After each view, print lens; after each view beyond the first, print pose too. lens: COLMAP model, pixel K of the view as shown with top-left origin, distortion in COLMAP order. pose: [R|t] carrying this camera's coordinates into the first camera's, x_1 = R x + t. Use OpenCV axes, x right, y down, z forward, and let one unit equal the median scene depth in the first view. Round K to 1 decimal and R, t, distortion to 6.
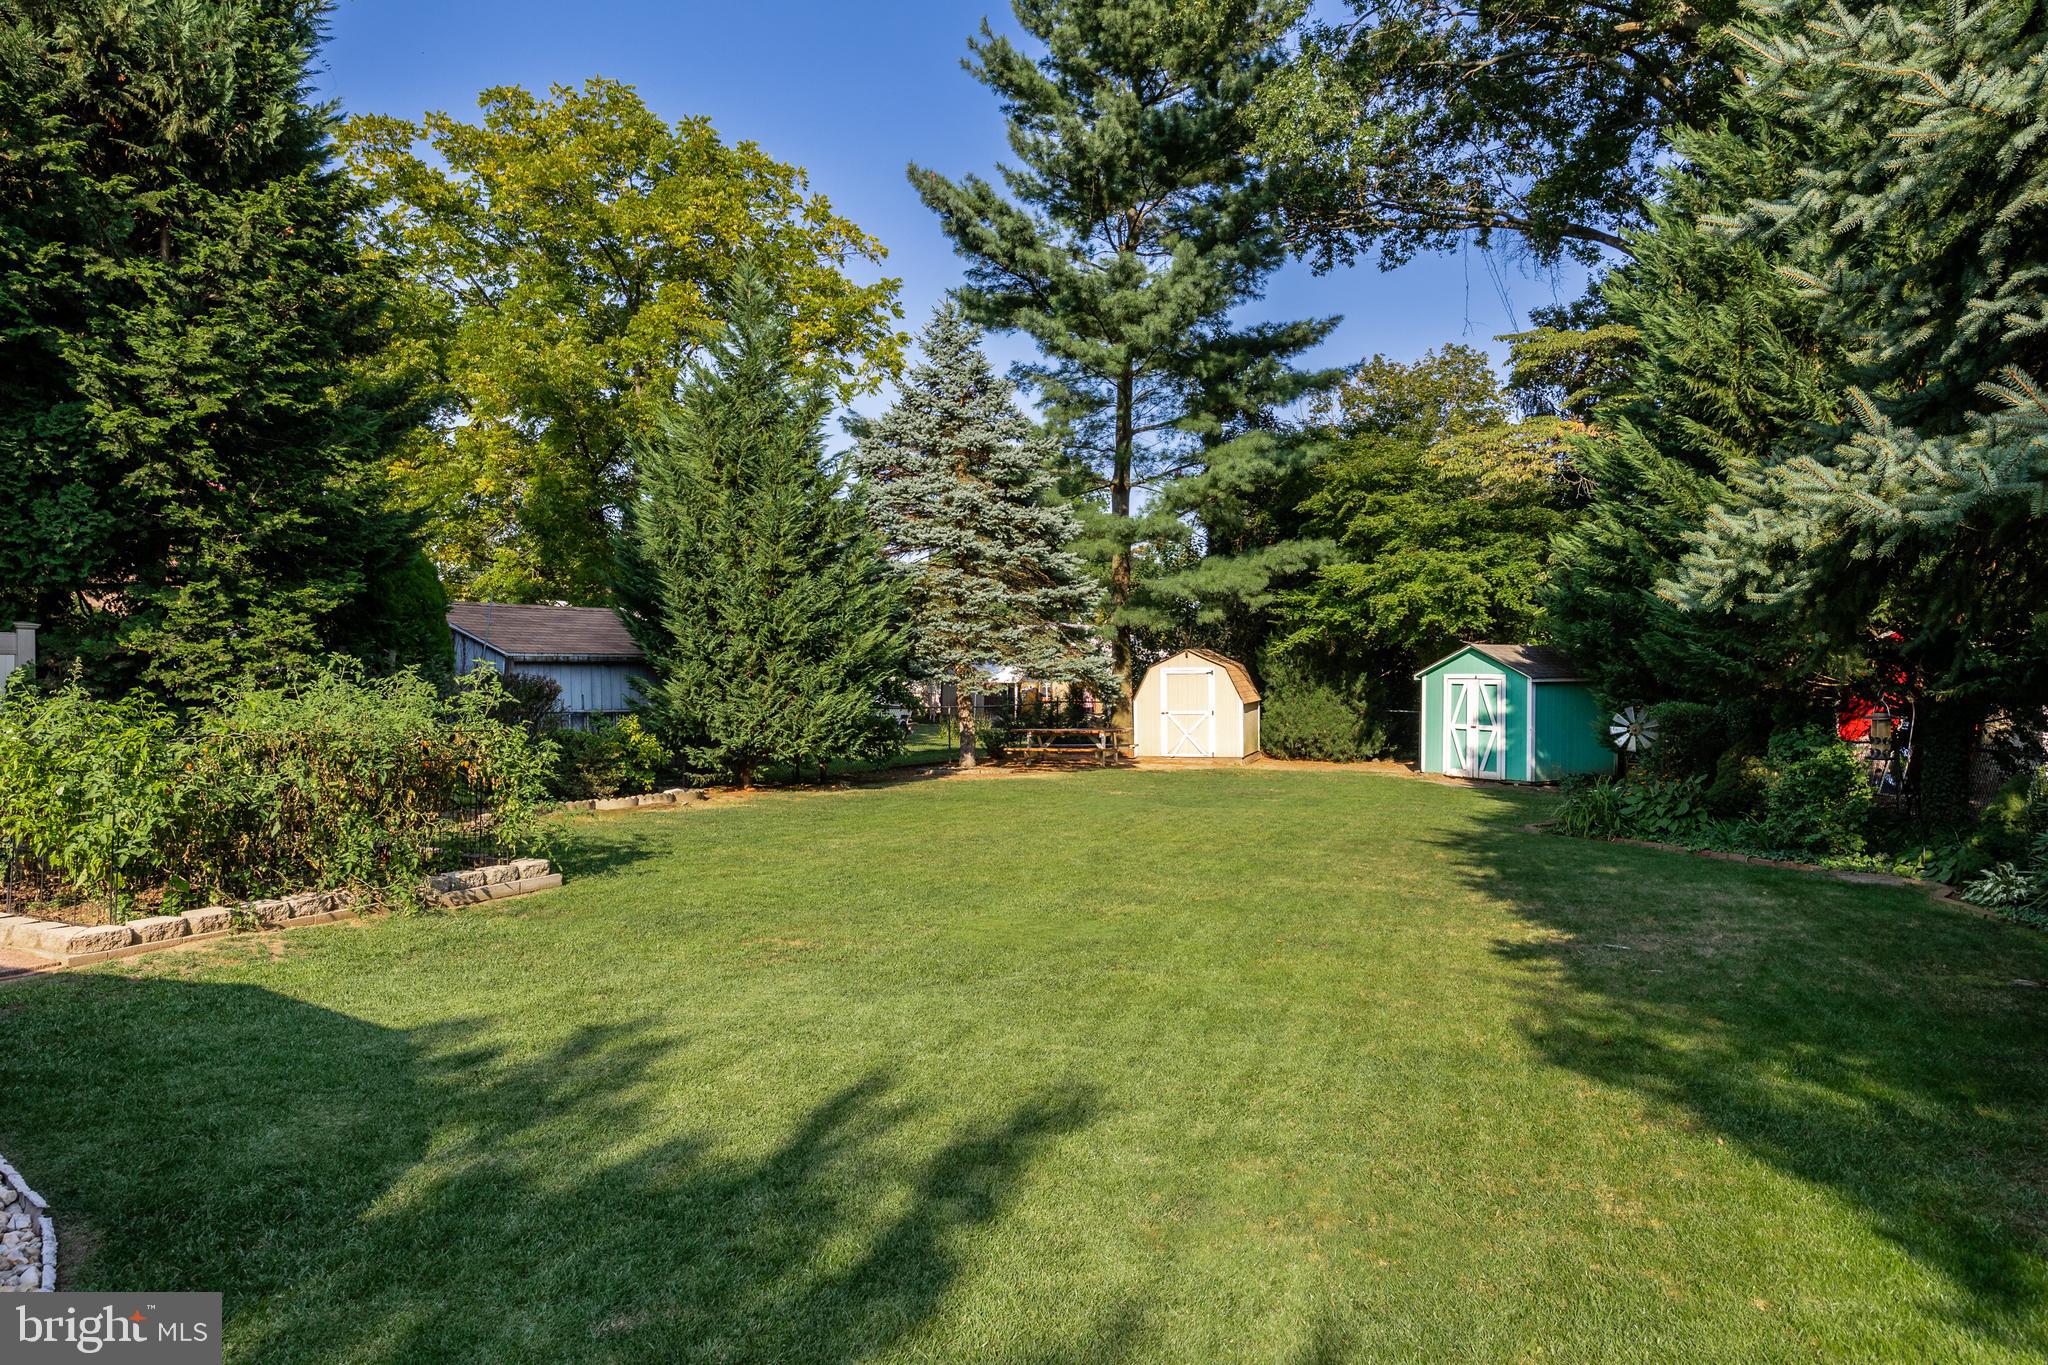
lens RADIAL K [[1170.9, 0, 1024.0], [0, 1170.9, 682.5], [0, 0, 1]] dist [0.000382, 0.000119]
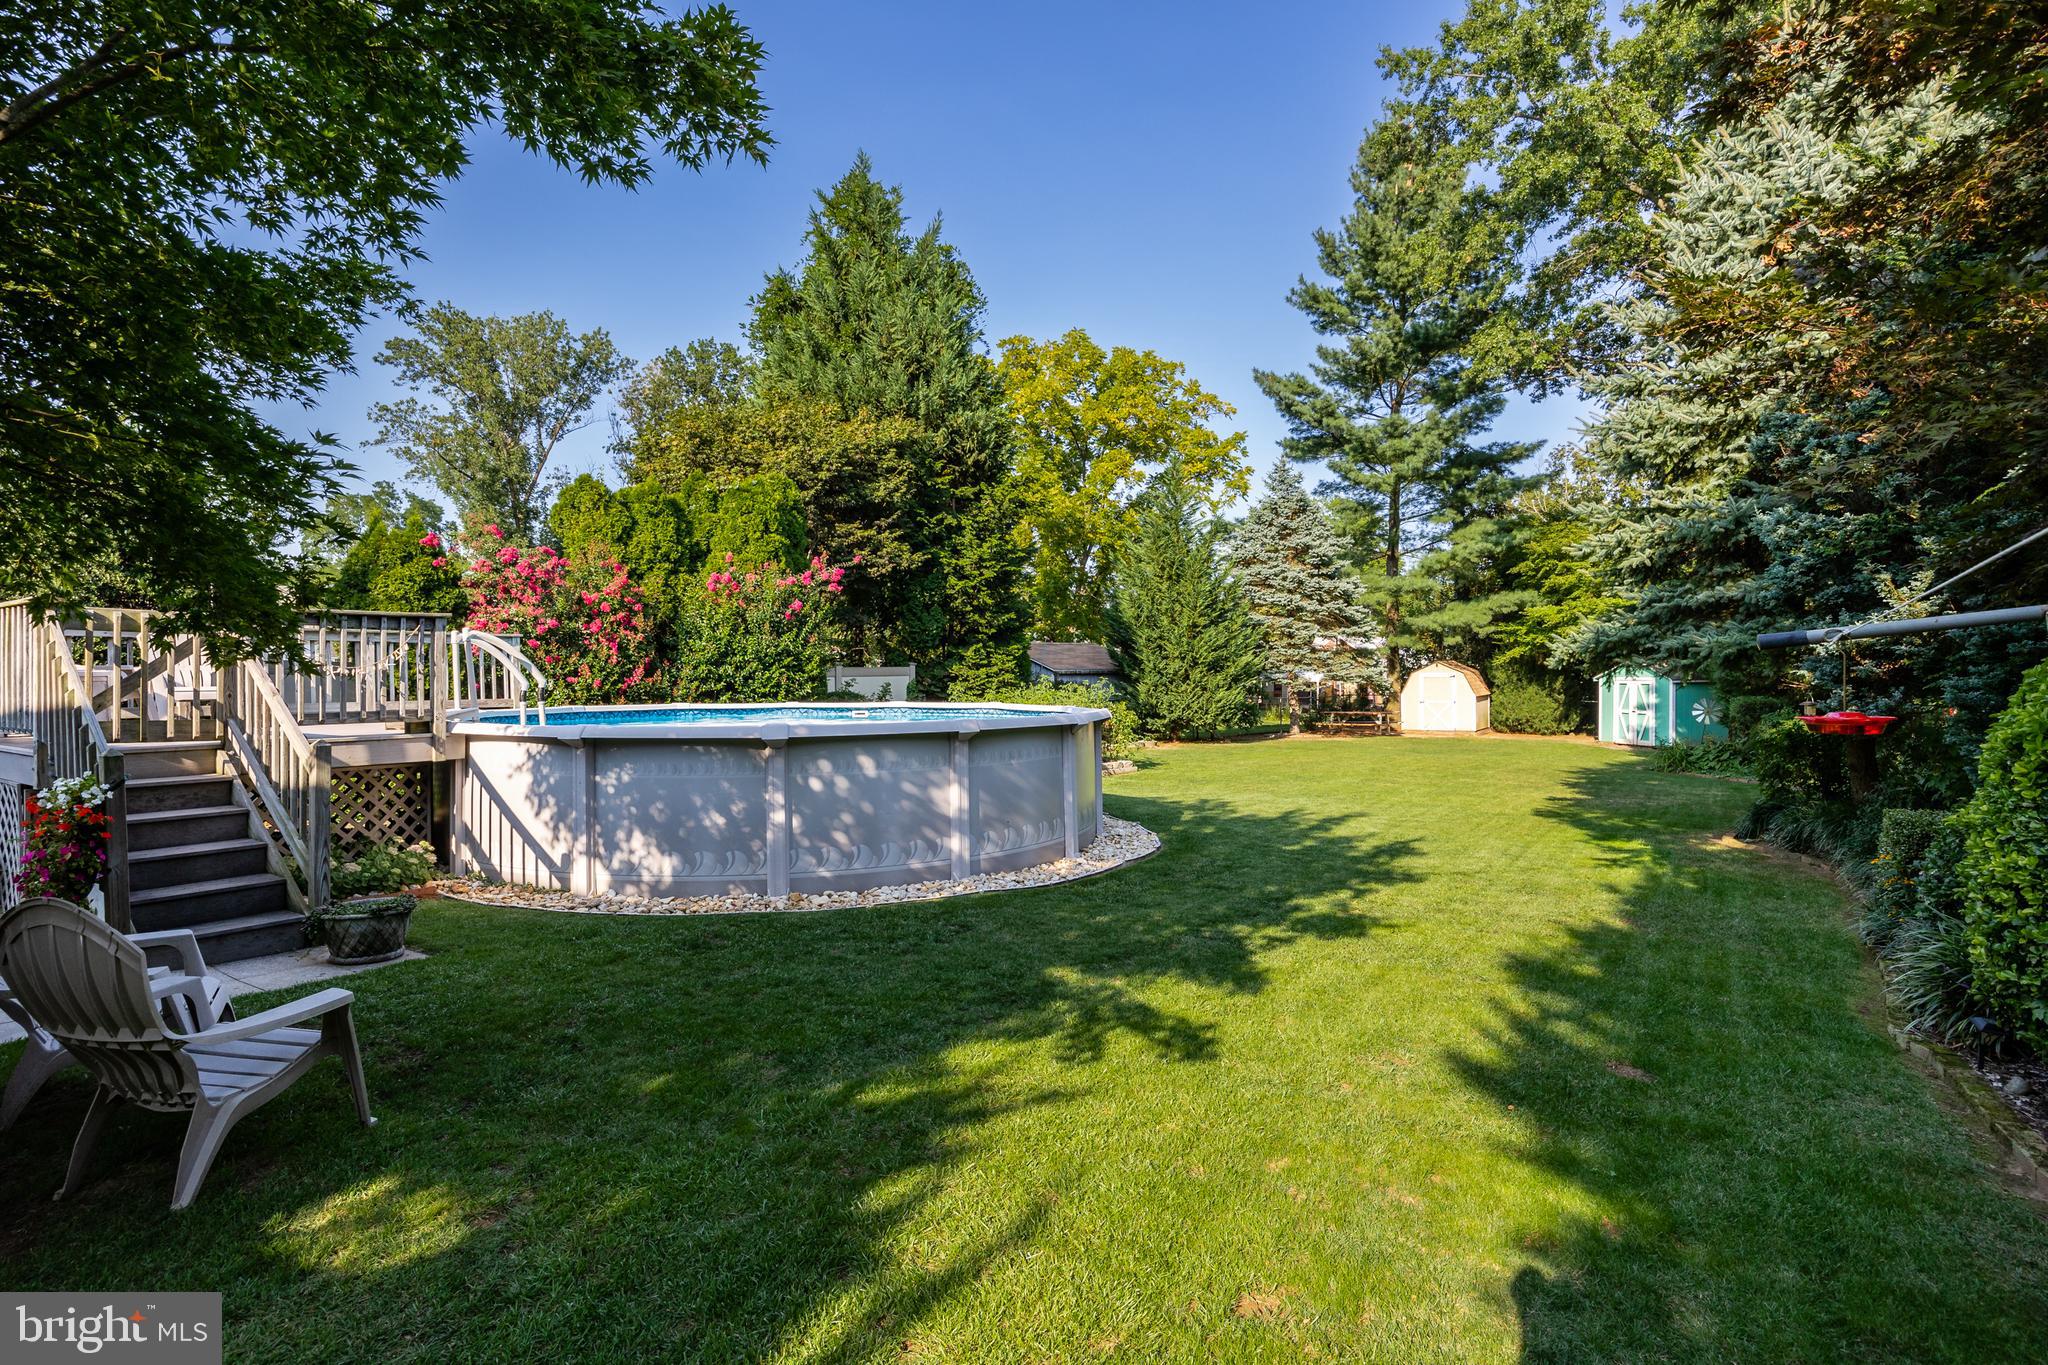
lens RADIAL K [[996.8, 0, 1024.0], [0, 996.8, 682.5], [0, 0, 1]] dist [-0.016092, 0.000032]
pose [[0.960245, -0.002416, -0.279149, -0.020893], [0.003647, 0.999986, 0.003891, -0.007809], [0.279135, -0.004754, 0.960240, -0.451162]]
